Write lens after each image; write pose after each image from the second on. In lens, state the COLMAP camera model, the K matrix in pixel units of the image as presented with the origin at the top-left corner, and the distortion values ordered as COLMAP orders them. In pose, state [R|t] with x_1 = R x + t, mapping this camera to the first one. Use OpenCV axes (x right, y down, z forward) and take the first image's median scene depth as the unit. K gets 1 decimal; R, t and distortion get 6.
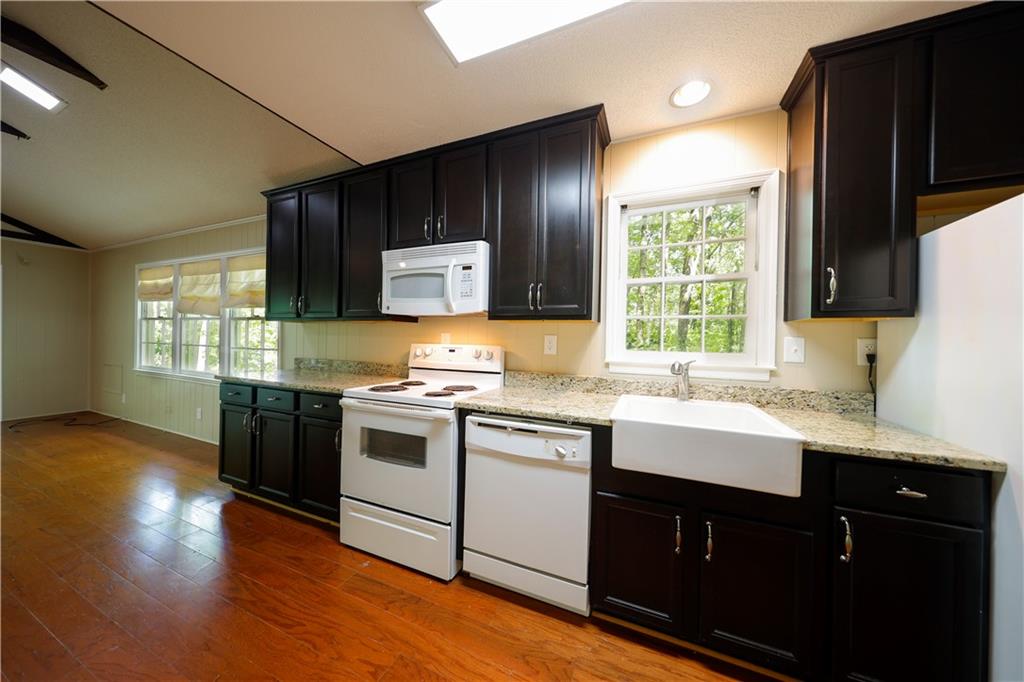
lens RADIAL K [[327.3, 0, 511.6], [0, 327.3, 338.4], [0, 0, 1]] dist [0.000039, -0.000495]
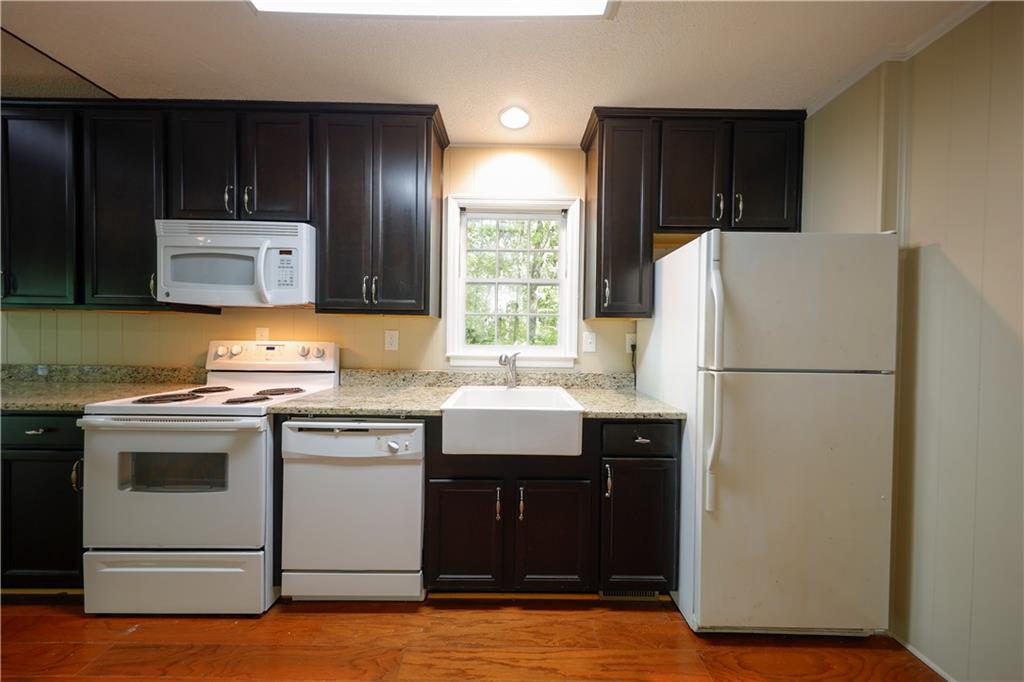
lens RADIAL K [[327.3, 0, 513.2], [0, 327.3, 341.0], [0, 0, 1]] dist [0.000039, -0.000495]
pose [[0.914868, -0.010012, 0.403629, 0.072535], [0.001961, 0.999791, 0.020355, 0.003221], [-0.403748, -0.017831, 0.914696, -0.047111]]
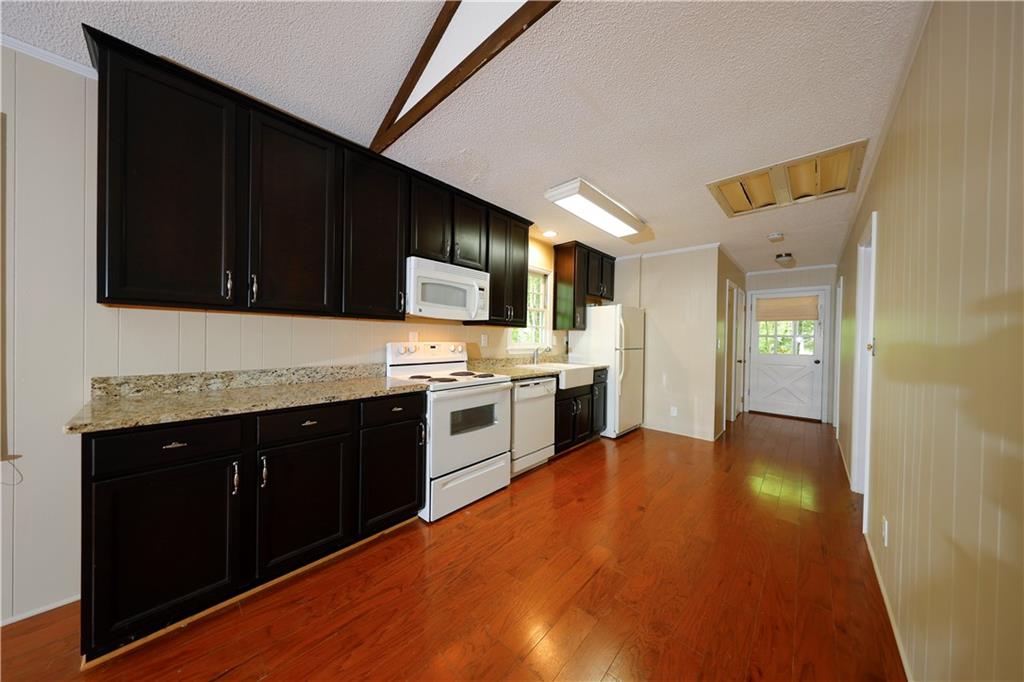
lens RADIAL K [[327.3, 0, 507.1], [0, 327.3, 340.6], [0, 0, 1]] dist [0.000039, -0.000495]
pose [[0.327300, -0.020272, 0.944703, -1.731225], [-0.010920, 0.999622, 0.025234, -0.028615], [-0.944857, -0.018575, 0.326955, 0.473948]]
